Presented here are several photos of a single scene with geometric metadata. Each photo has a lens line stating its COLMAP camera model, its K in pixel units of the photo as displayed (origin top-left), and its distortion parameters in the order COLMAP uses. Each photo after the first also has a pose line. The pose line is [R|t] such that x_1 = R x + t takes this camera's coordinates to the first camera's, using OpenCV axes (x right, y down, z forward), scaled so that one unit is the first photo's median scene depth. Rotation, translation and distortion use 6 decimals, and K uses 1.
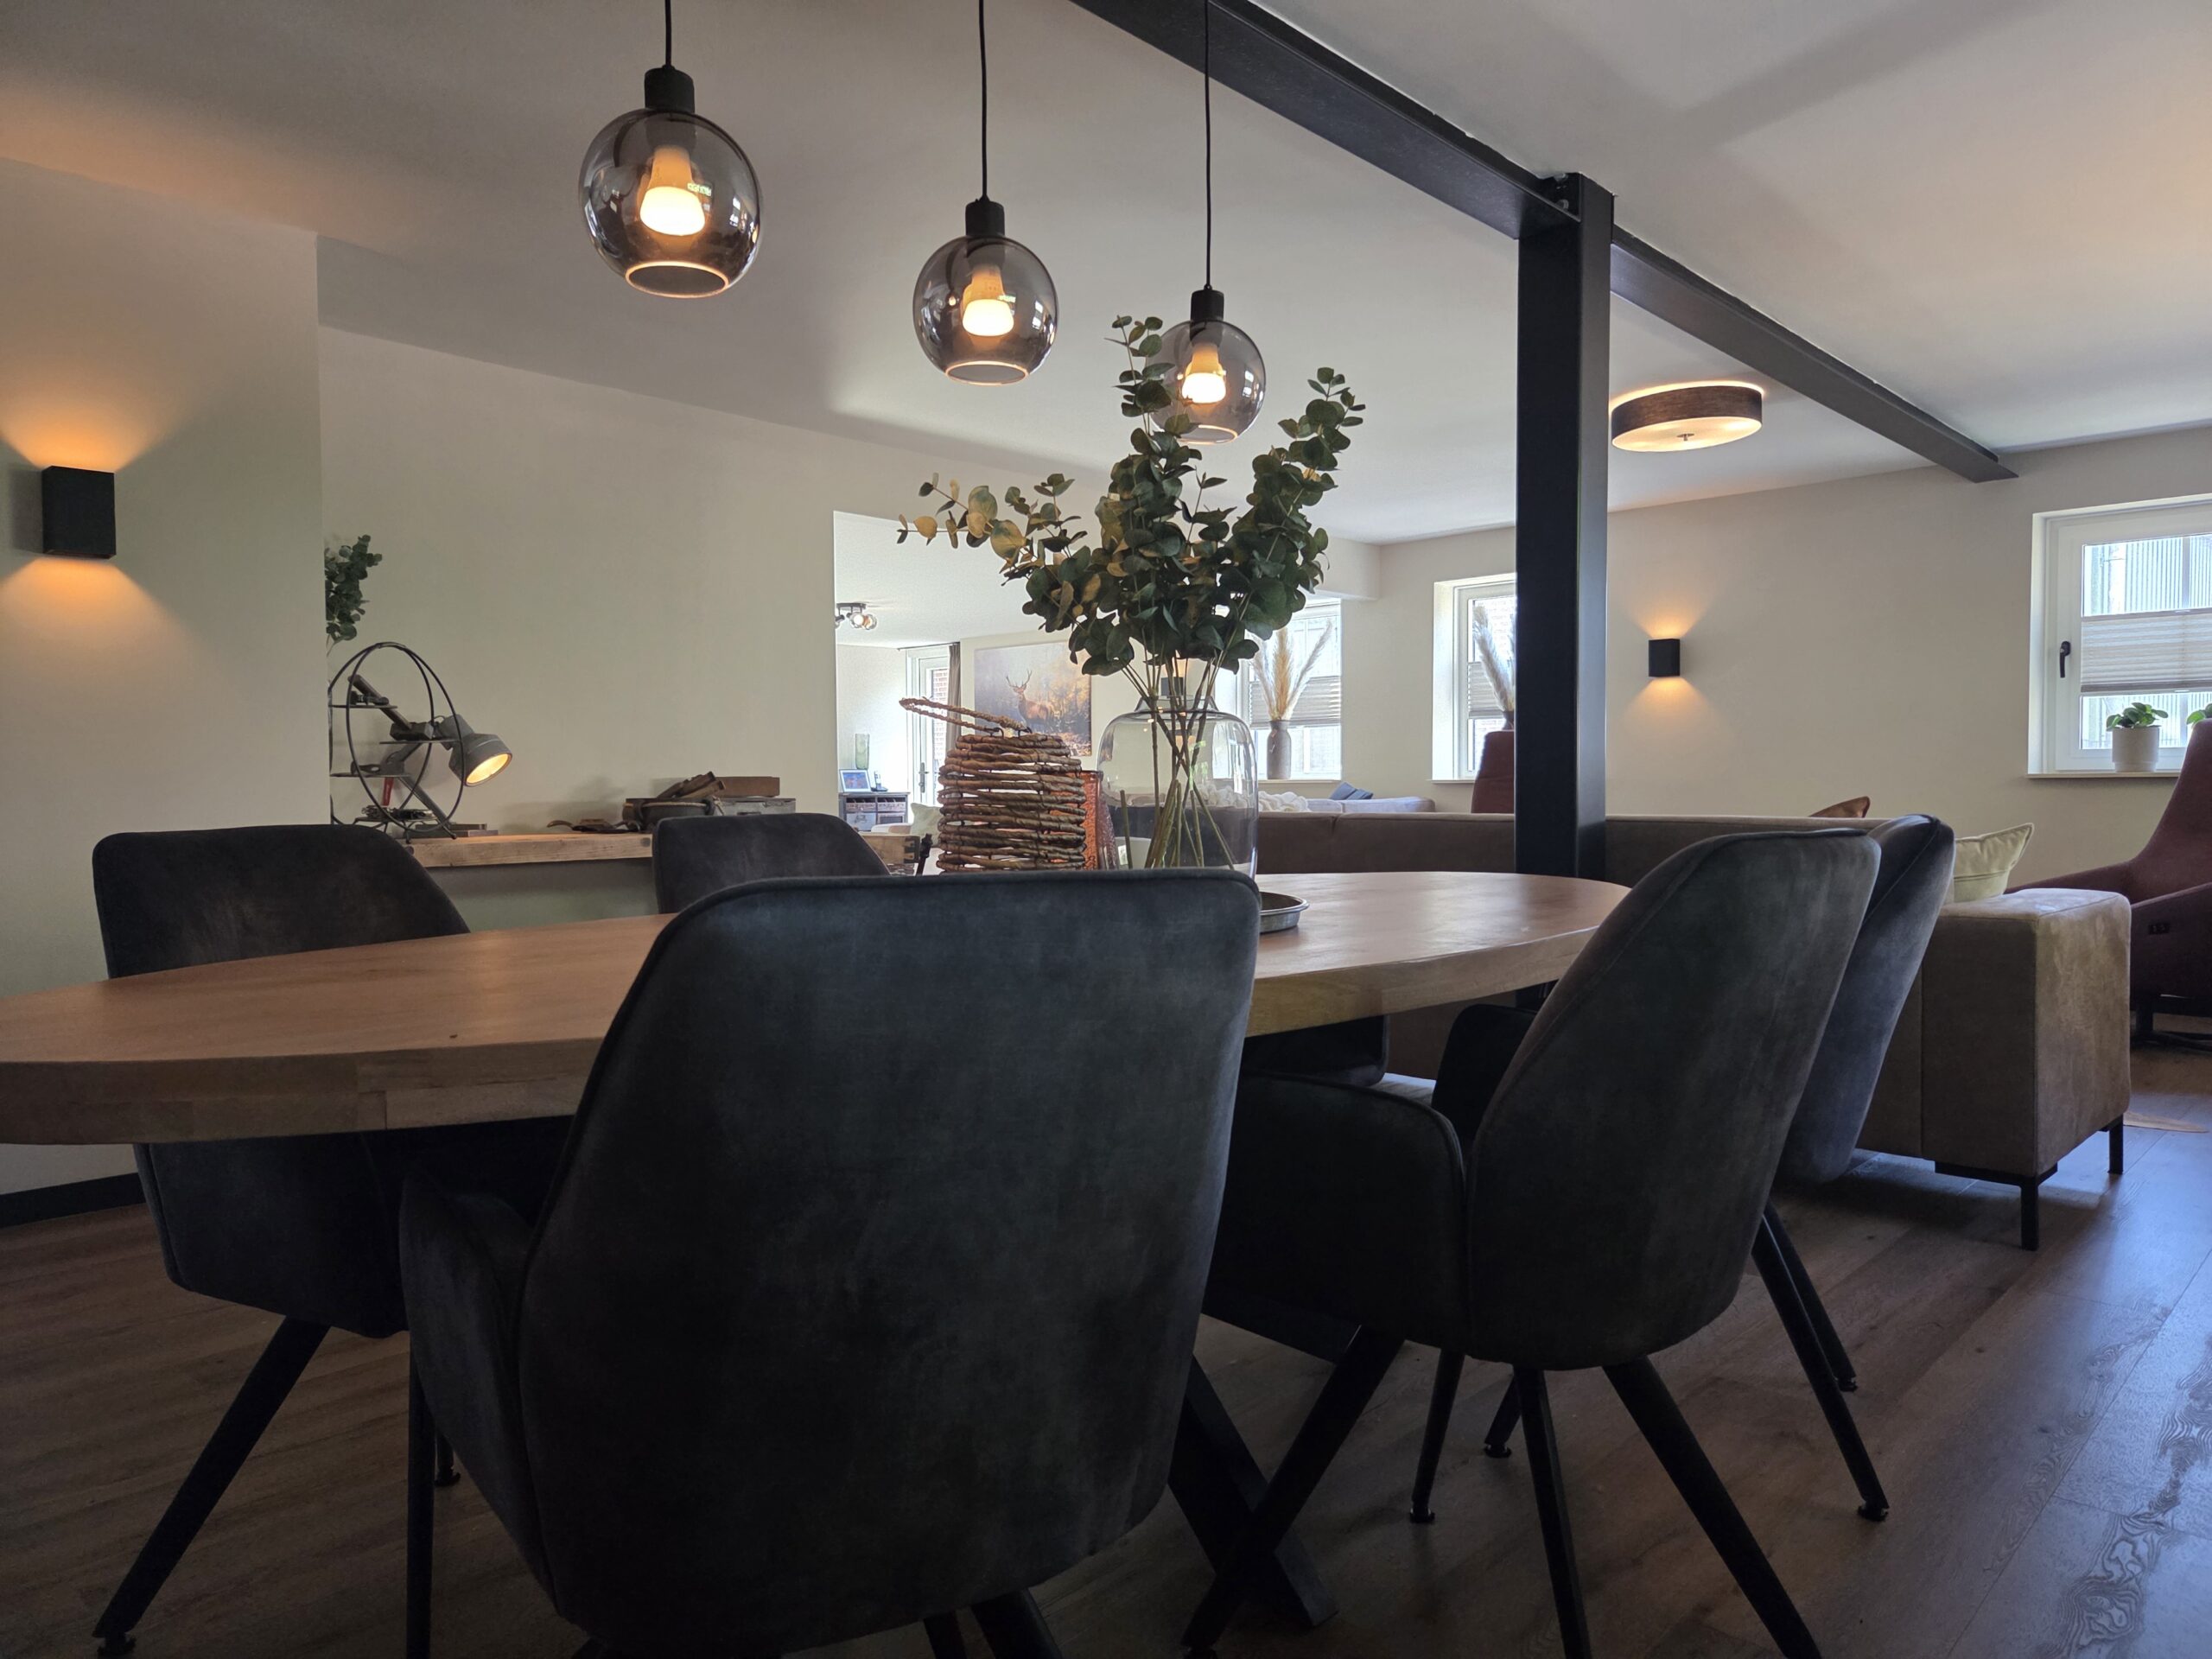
lens RADIAL K [[1490.2, 0, 1105.6], [0, 1490.2, 826.2], [0, 0, 1]] dist [0.050746, -0.015282]
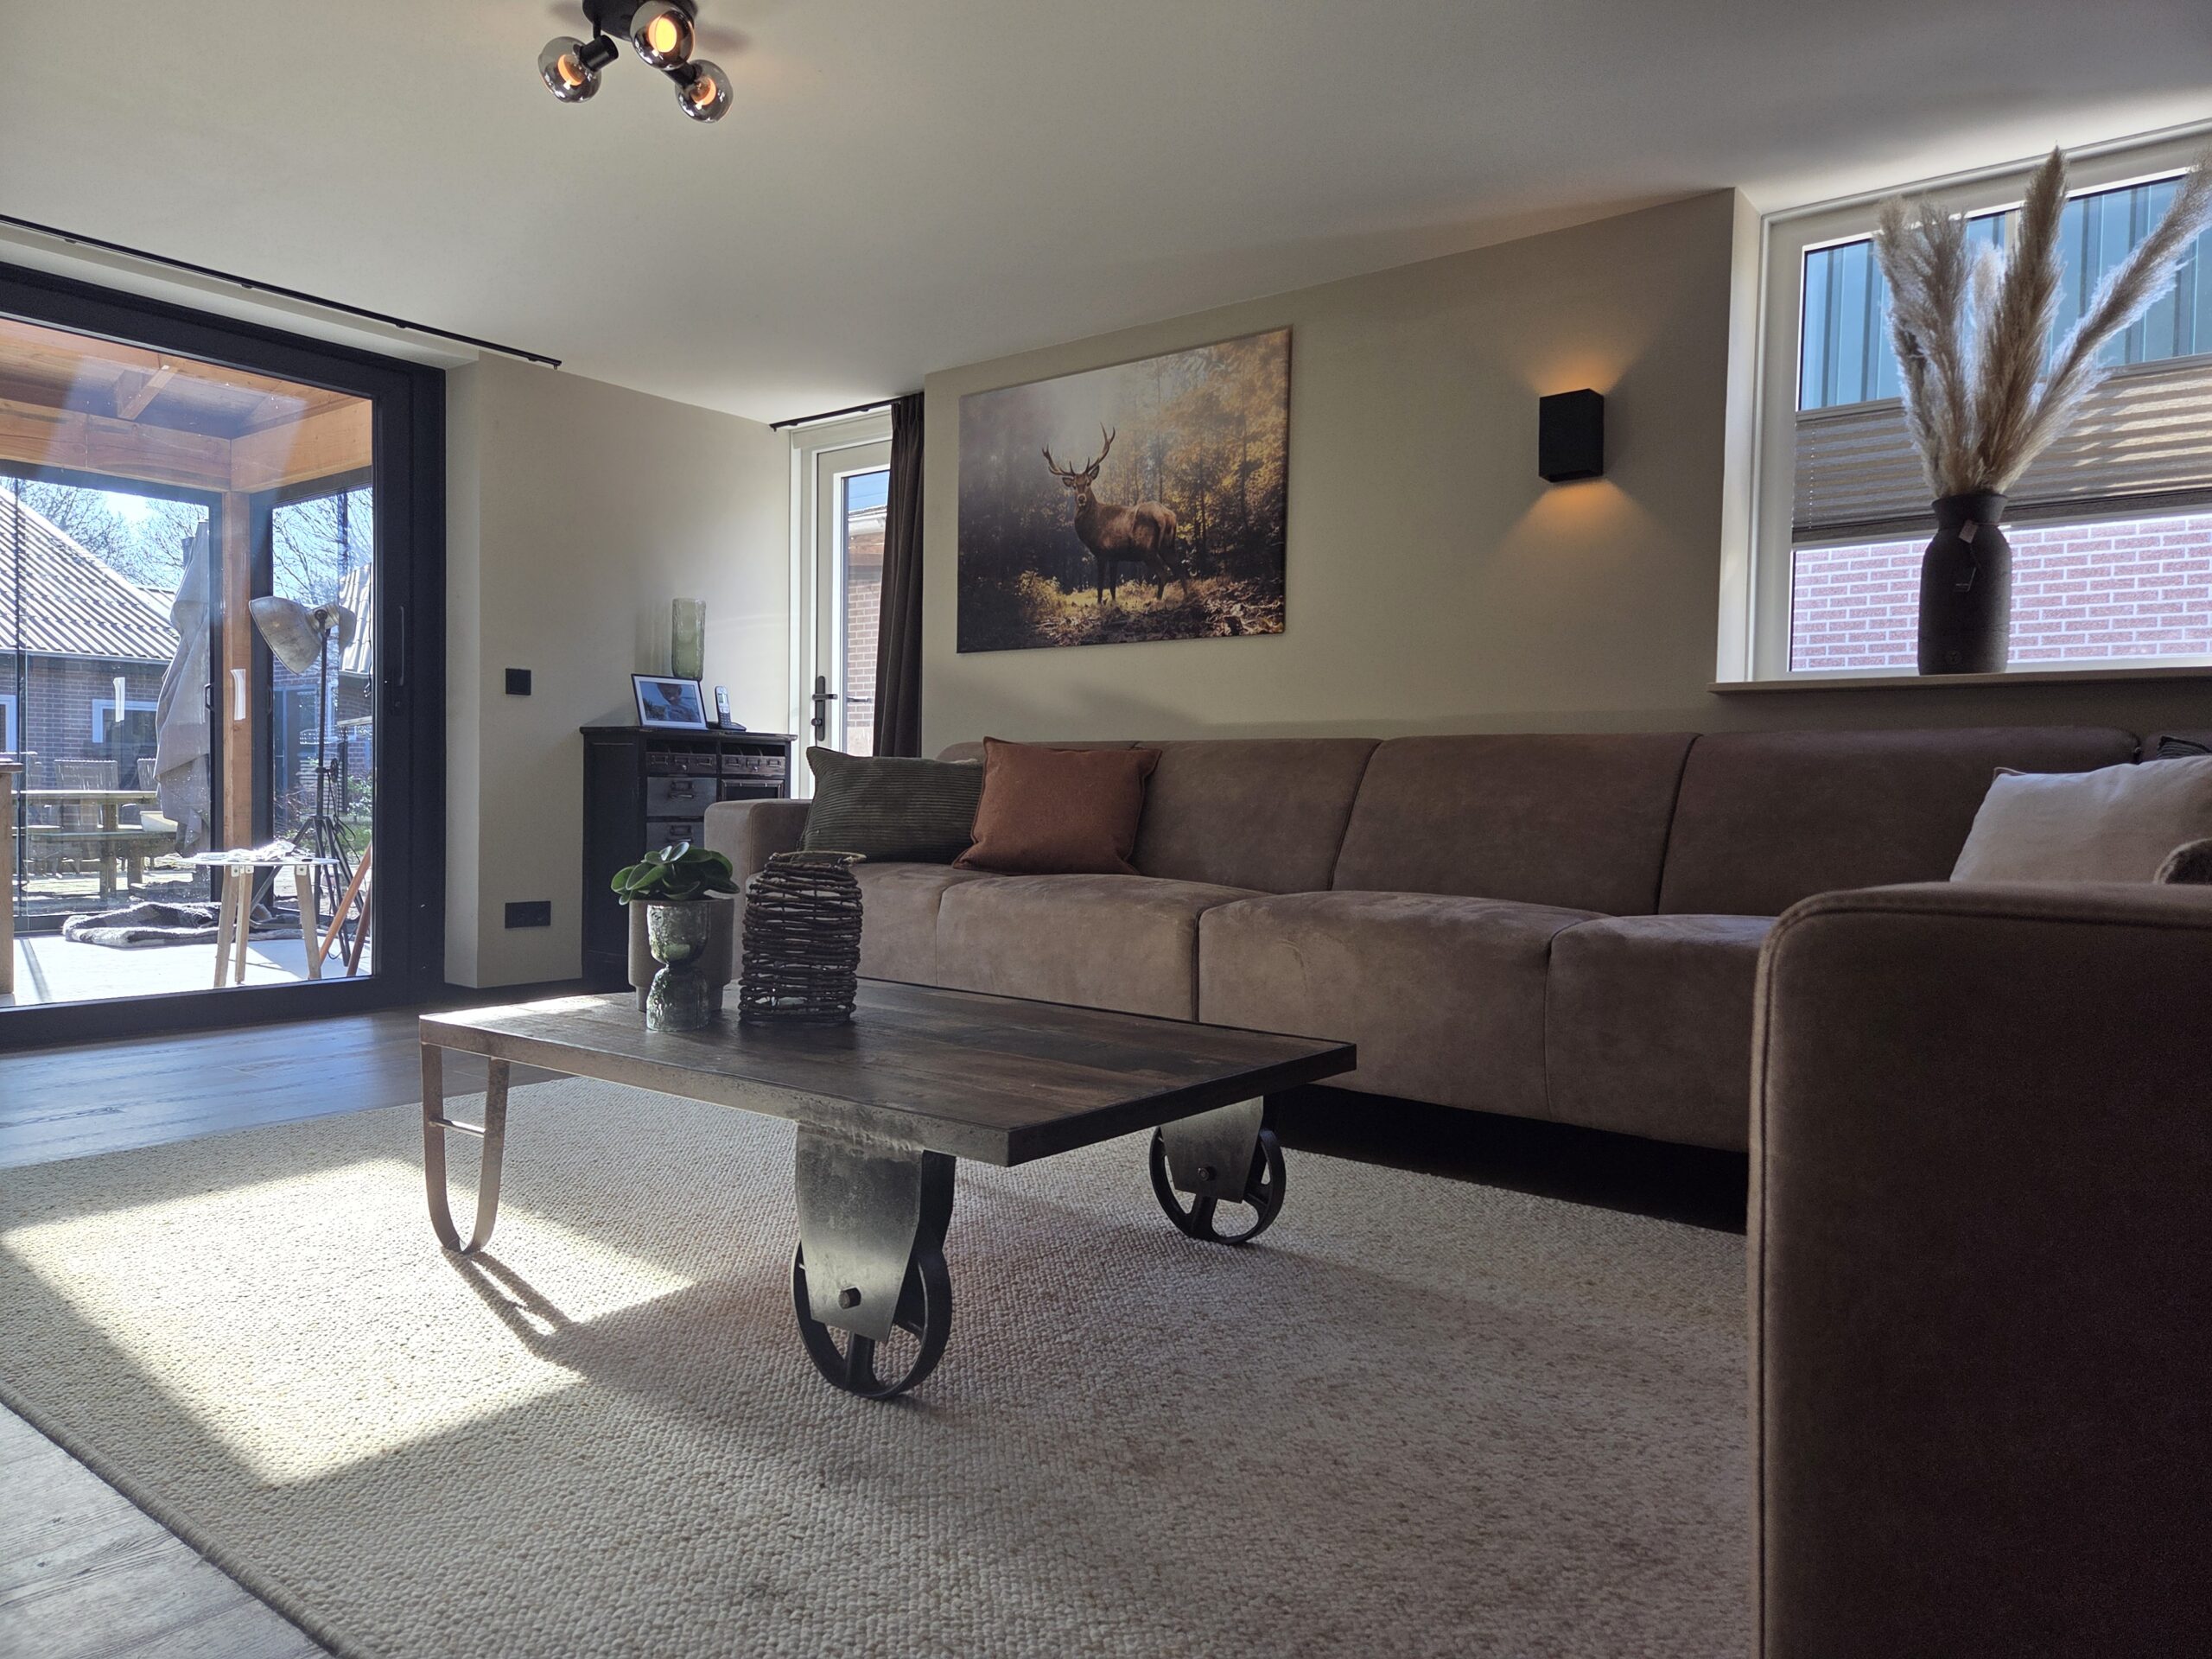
lens RADIAL K [[1490.2, 0, 1106.6], [0, 1490.2, 829.2], [0, 0, 1]] dist [0.050746, -0.015282]
pose [[0.995331, 0.022834, 0.093786, -0.086689], [-0.023019, 0.999735, 0.000887, 0.003547], [-0.093741, -0.003042, 0.995592, 0.593262]]
